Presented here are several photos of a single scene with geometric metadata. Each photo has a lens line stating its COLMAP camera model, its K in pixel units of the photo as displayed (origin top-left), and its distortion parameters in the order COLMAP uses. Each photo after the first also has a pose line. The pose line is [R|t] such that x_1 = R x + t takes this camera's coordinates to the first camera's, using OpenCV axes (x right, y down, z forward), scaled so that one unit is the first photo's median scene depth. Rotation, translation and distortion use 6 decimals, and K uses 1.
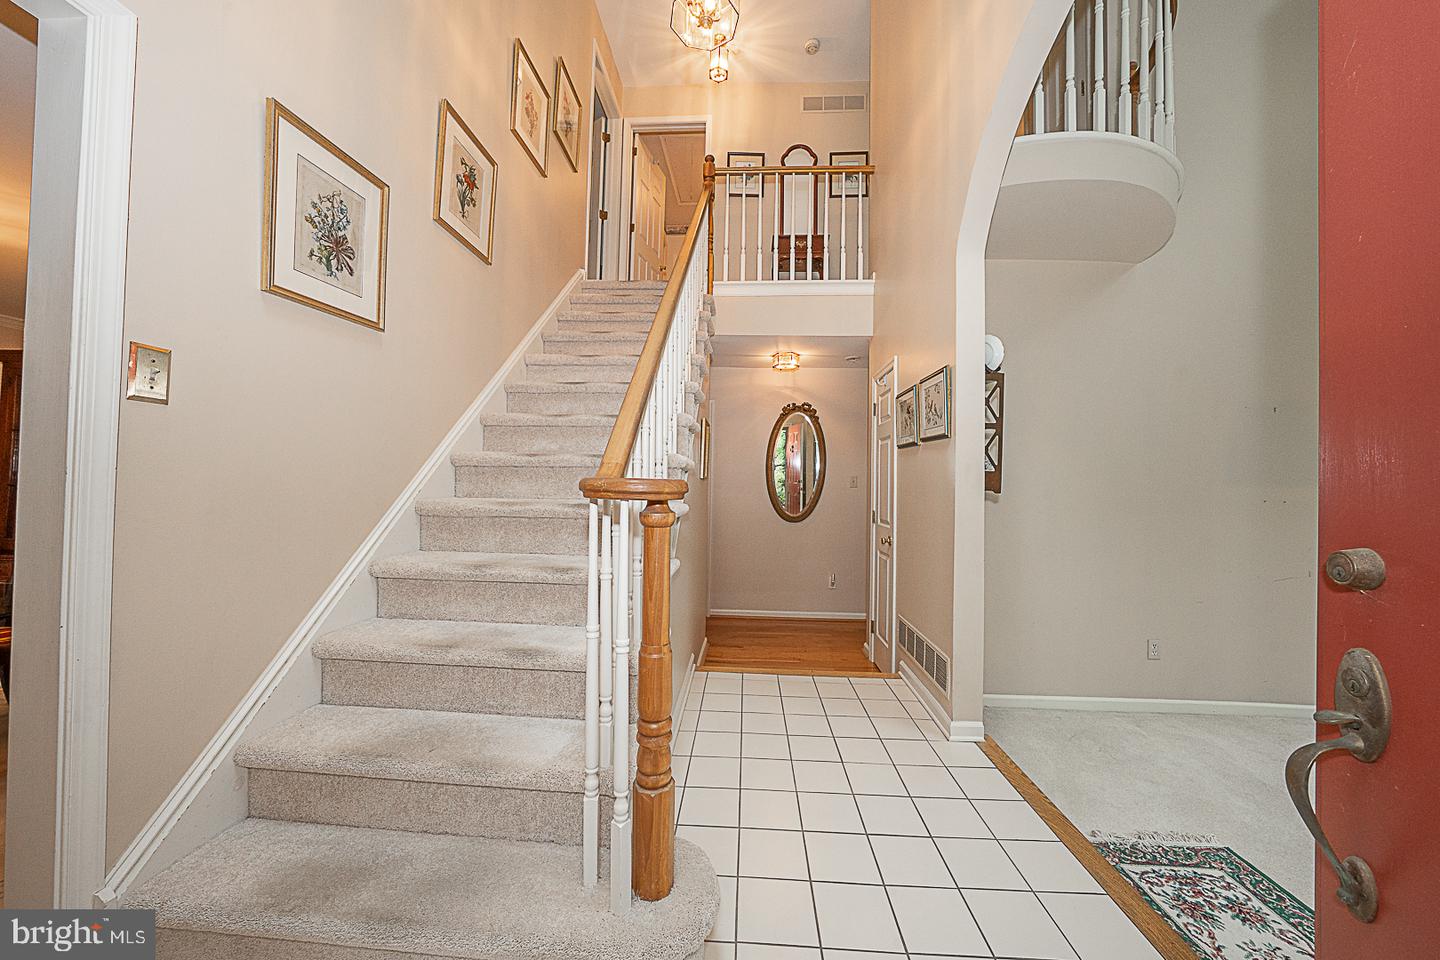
lens RADIAL K [[496.0, 0, 719.2], [0, 496.0, 474.7], [0, 0, 1]] dist [-0.027696, 0.005459]
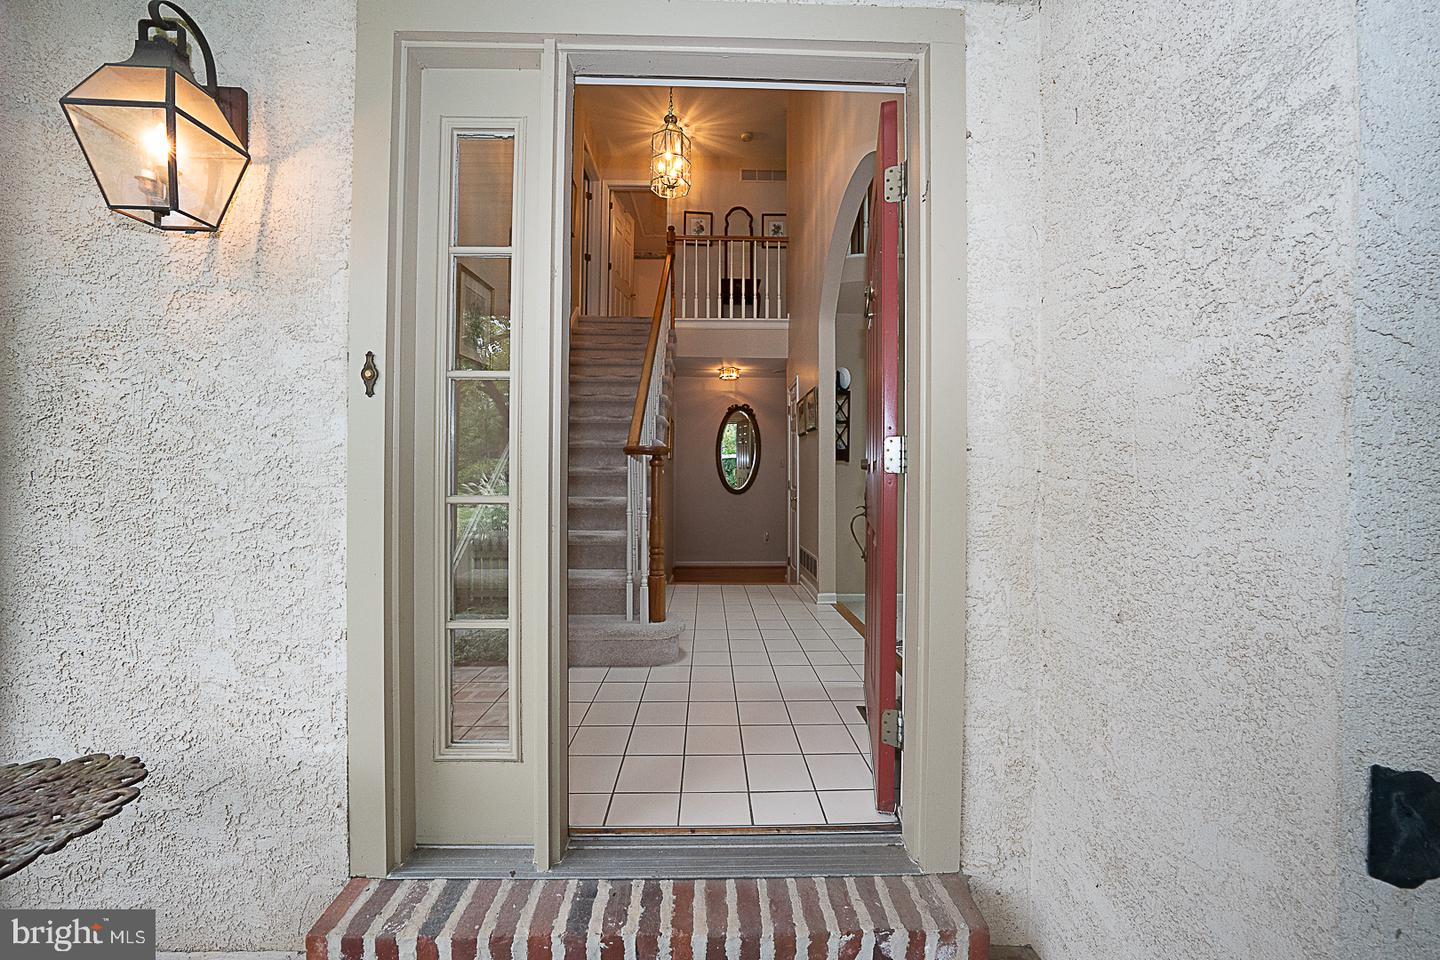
lens RADIAL K [[496.0, 0, 719.2], [0, 496.0, 474.7], [0, 0, 1]] dist [-0.027696, 0.005459]
pose [[0.996718, -0.012668, 0.079959, -0.004491], [0.011713, 0.999855, 0.012395, 0.033905], [-0.080104, -0.011418, 0.996721, -0.400153]]
